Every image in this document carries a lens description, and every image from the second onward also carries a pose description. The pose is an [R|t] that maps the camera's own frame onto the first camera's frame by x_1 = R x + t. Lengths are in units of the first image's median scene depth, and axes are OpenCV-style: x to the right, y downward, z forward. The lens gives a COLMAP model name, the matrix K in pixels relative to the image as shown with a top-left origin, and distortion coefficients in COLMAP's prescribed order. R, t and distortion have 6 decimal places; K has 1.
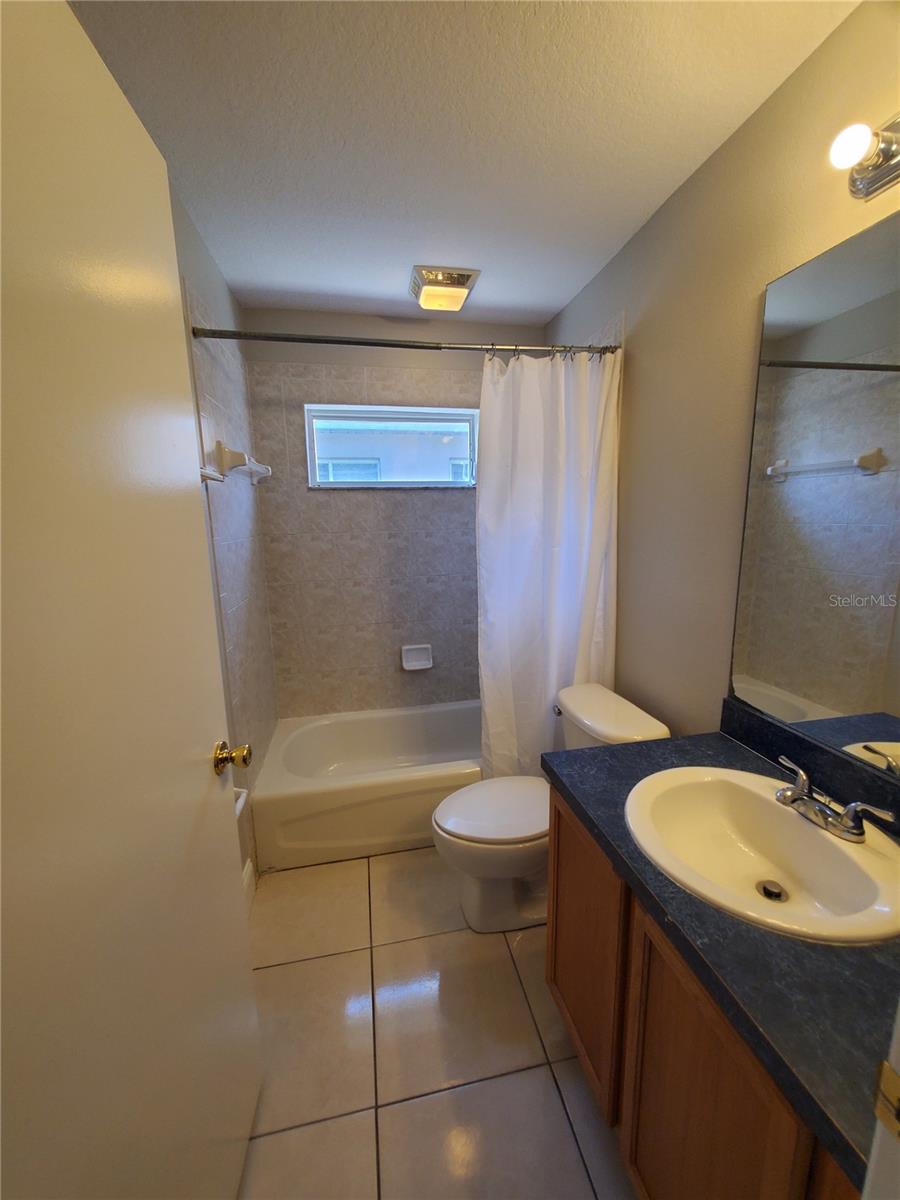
lens RADIAL K [[476.0, 0, 453.6], [0, 476.0, 601.5], [0, 0, 1]] dist [0.000943, 0.000021]
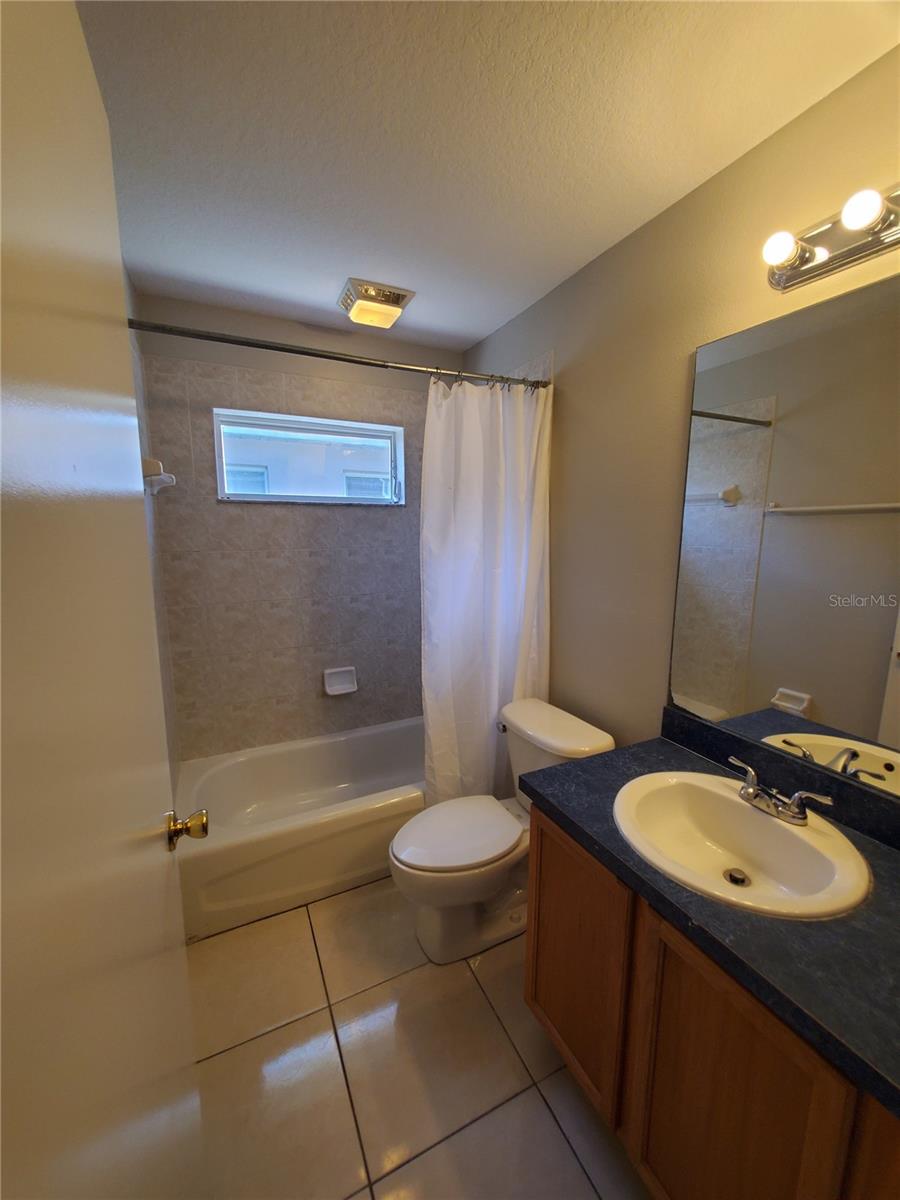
lens RADIAL K [[476.0, 0, 458.8], [0, 476.0, 602.3], [0, 0, 1]] dist [0.000943, 0.000021]
pose [[0.967081, -0.017874, 0.253841, -0.123549], [0.023854, 0.999505, -0.020499, -0.020872], [-0.253349, 0.025879, 0.967029, 0.024779]]
